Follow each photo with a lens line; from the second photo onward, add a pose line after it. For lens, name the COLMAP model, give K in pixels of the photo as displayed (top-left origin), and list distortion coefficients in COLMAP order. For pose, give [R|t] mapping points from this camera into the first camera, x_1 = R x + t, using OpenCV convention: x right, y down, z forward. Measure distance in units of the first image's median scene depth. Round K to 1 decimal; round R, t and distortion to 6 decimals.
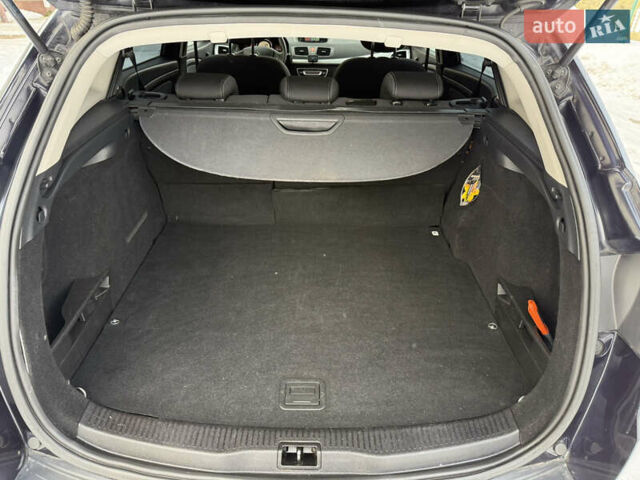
lens RADIAL K [[405.4, 0, 320.0], [0, 405.4, 240.0], [0, 0, 1]] dist [0.000678, -0.000637]
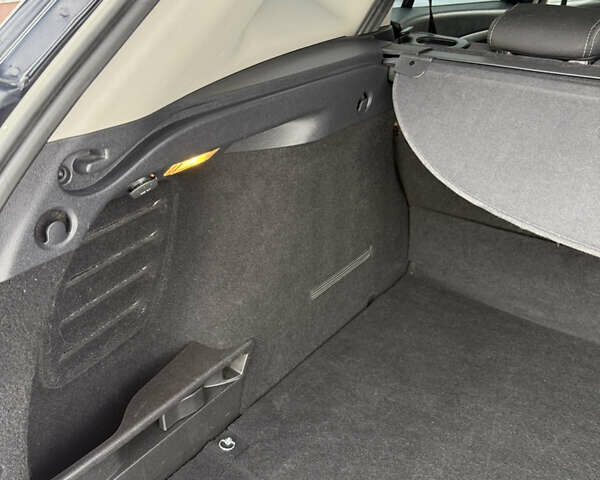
lens RADIAL K [[578.0, 0, 300.0], [0, 578.0, 240.0], [0, 0, 1]] dist [0.042110, -0.003899]
pose [[0.773658, 0.269399, -0.573479, -0.070114], [-0.310855, 0.950075, 0.026947, -0.090295], [0.552108, 0.157421, 0.818777, 0.375558]]
